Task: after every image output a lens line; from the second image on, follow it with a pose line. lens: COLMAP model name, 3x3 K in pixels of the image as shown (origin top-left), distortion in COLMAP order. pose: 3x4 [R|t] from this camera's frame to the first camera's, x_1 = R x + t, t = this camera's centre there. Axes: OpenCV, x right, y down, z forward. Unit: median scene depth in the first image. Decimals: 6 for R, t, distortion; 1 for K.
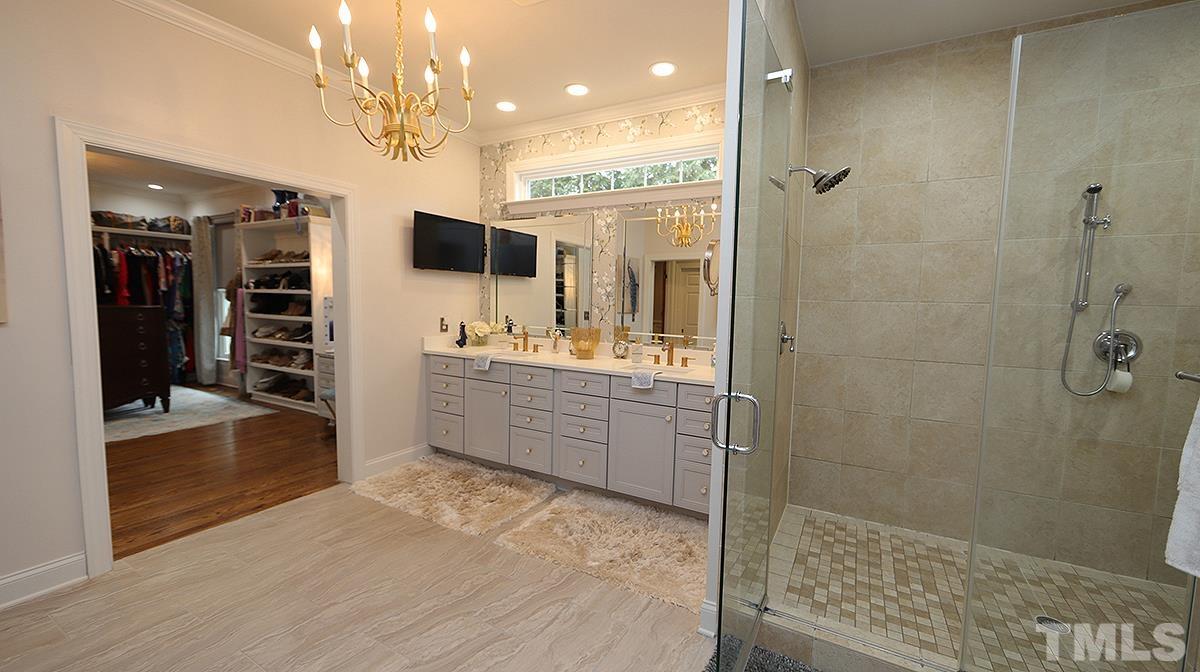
lens RADIAL K [[471.1, 0, 596.5], [0, 471.1, 337.6], [0, 0, 1]] dist [0.008124, 0.000322]
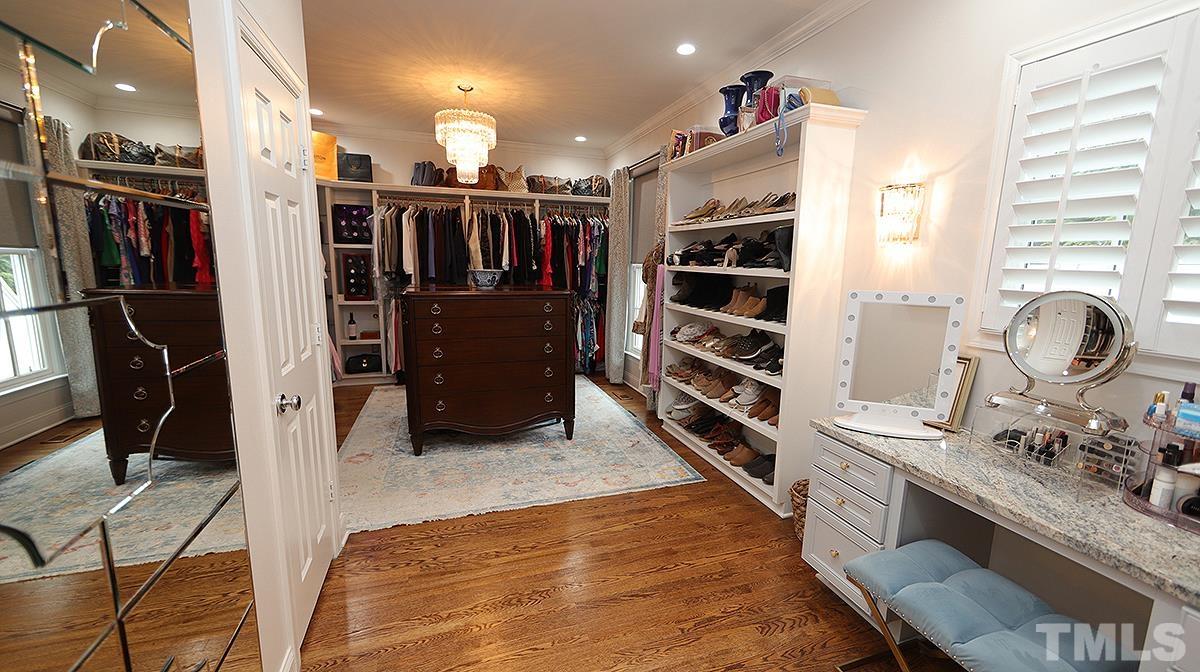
lens RADIAL K [[471.1, 0, 598.2], [0, 471.1, 336.2], [0, 0, 1]] dist [0.008124, 0.000322]
pose [[0.746805, 0.100018, -0.657479, -0.372512], [-0.055624, 0.994556, 0.088114, -0.056686], [0.662713, -0.029232, 0.748303, 0.443594]]
